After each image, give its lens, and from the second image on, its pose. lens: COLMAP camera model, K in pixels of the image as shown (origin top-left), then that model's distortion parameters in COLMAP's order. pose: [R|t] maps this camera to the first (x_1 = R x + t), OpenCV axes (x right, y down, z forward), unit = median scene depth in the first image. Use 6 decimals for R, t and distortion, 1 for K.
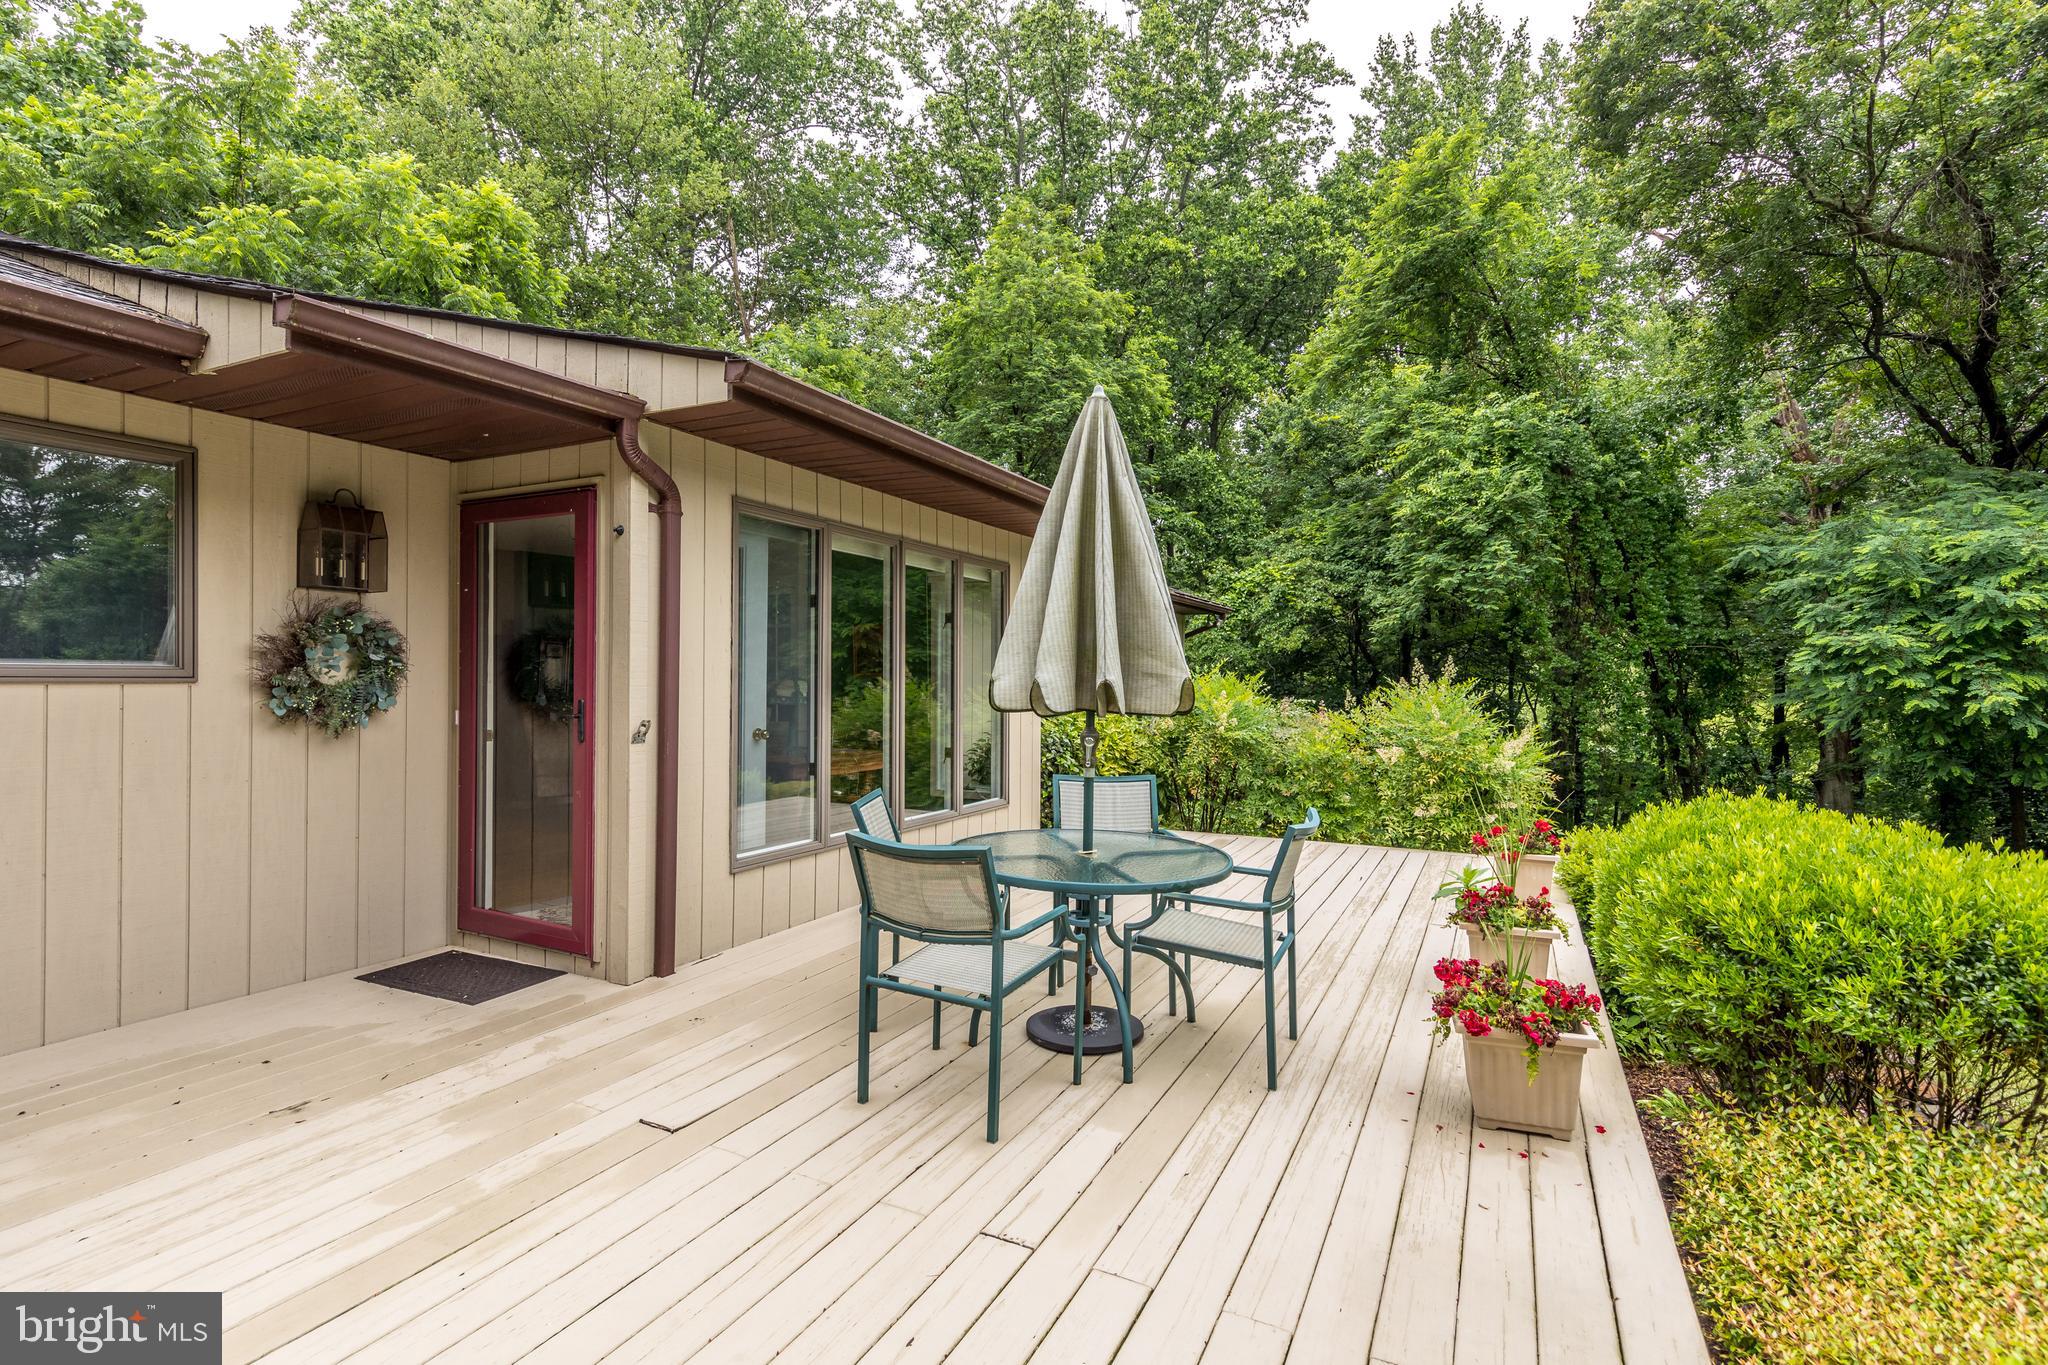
lens RADIAL K [[957.4, 0, 1017.6], [0, 957.4, 677.5], [0, 0, 1]] dist [0.015103, 0.000102]
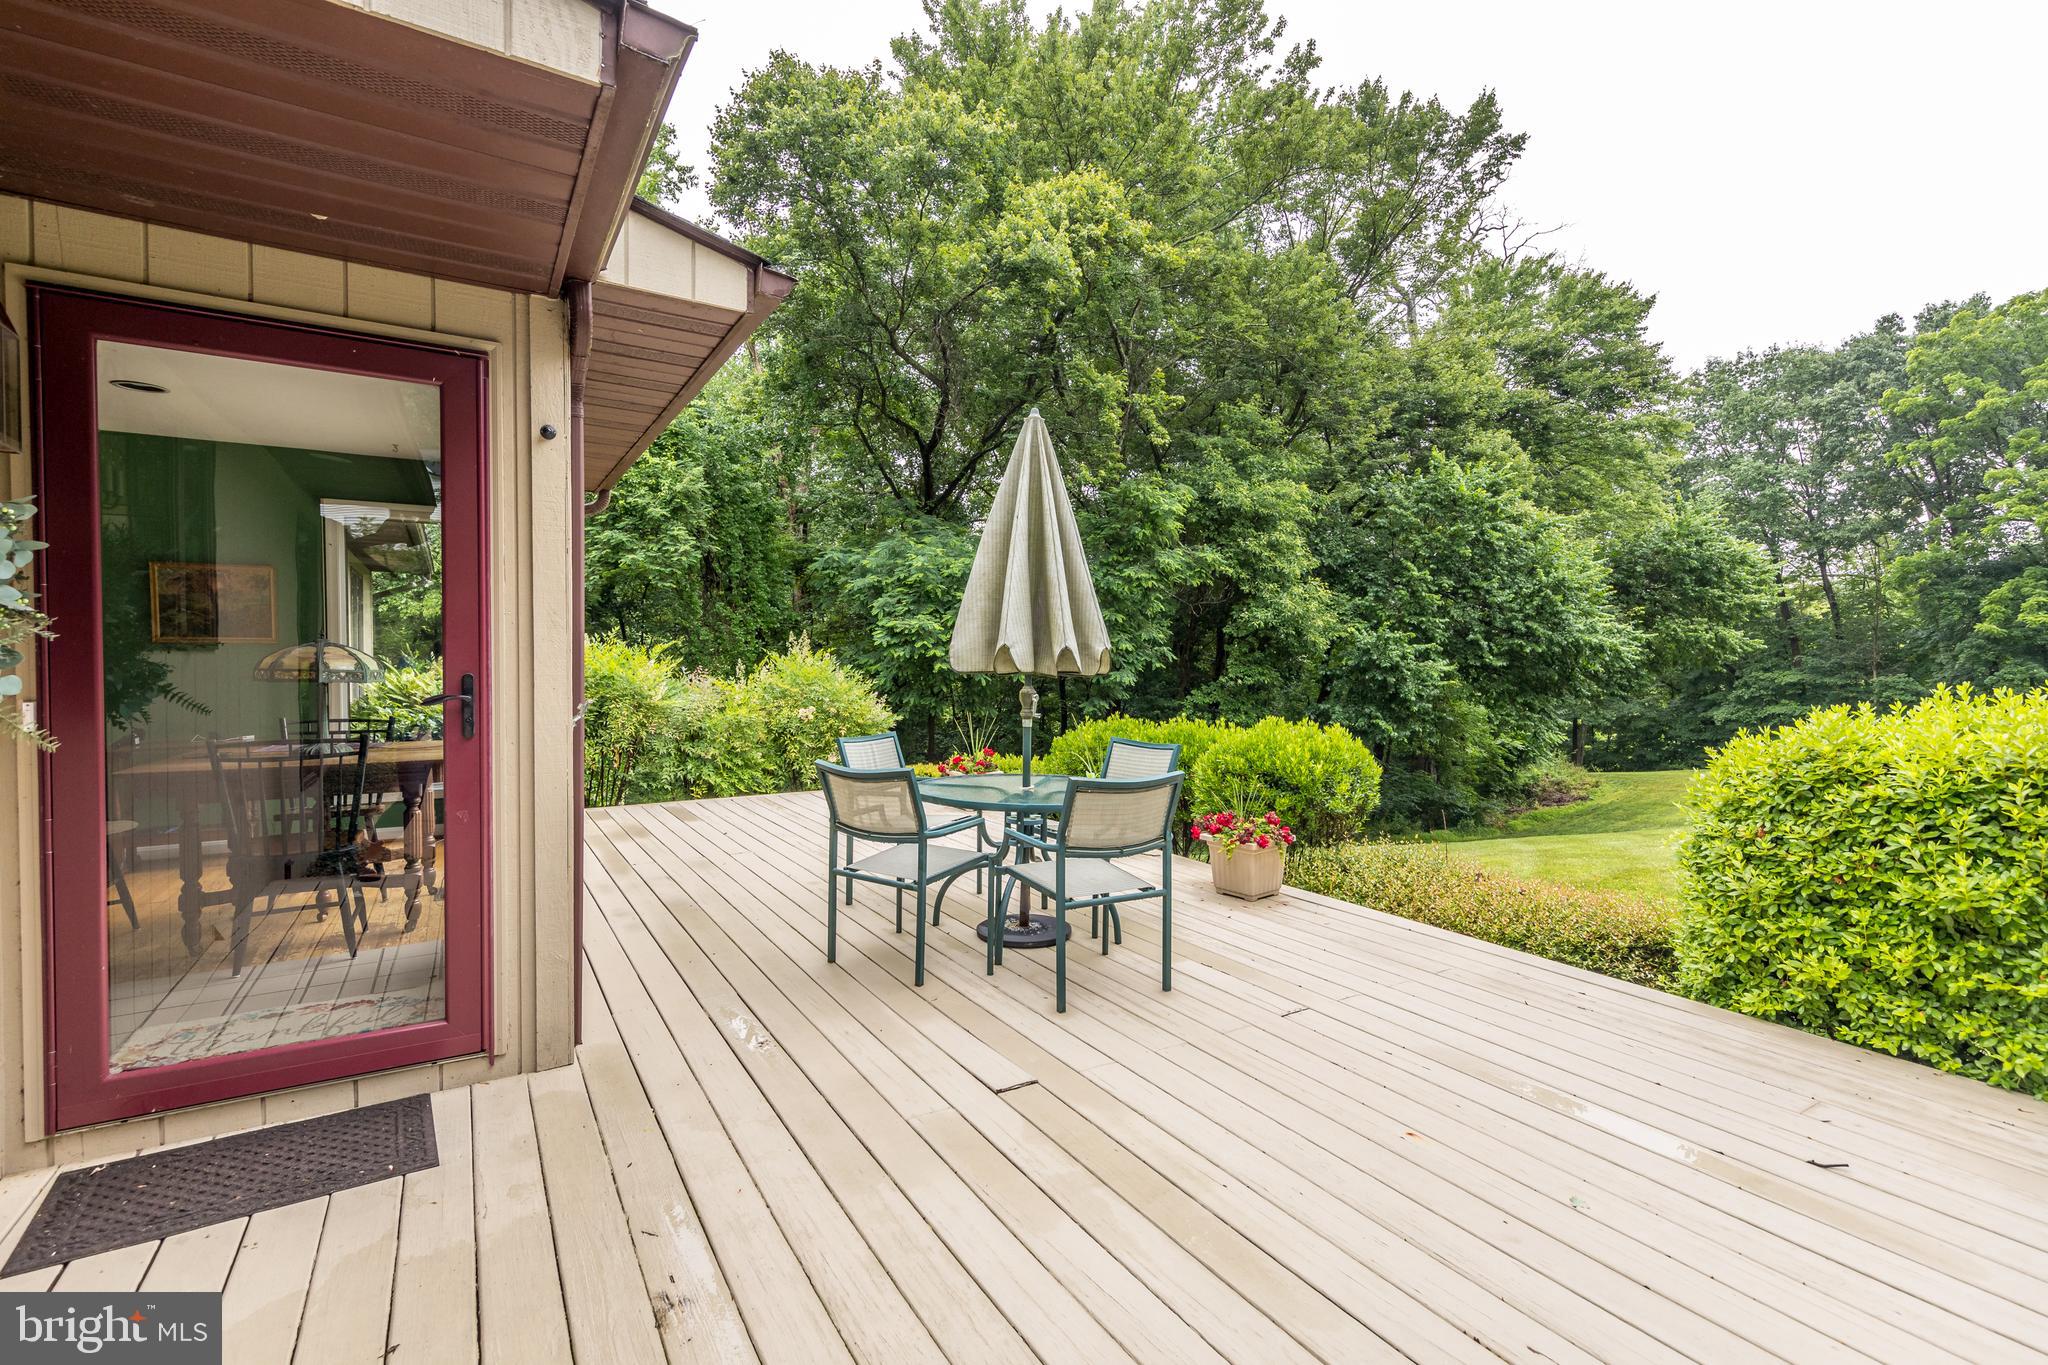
lens RADIAL K [[931.4, 0, 1022.4], [0, 931.4, 666.0], [0, 0, 1]] dist [0.013214, -0.003553]
pose [[0.514051, -0.013143, 0.857659, -0.274691], [-0.001420, 0.999868, 0.016174, 0.002640], [-0.857759, -0.009532, 0.513964, 0.113918]]
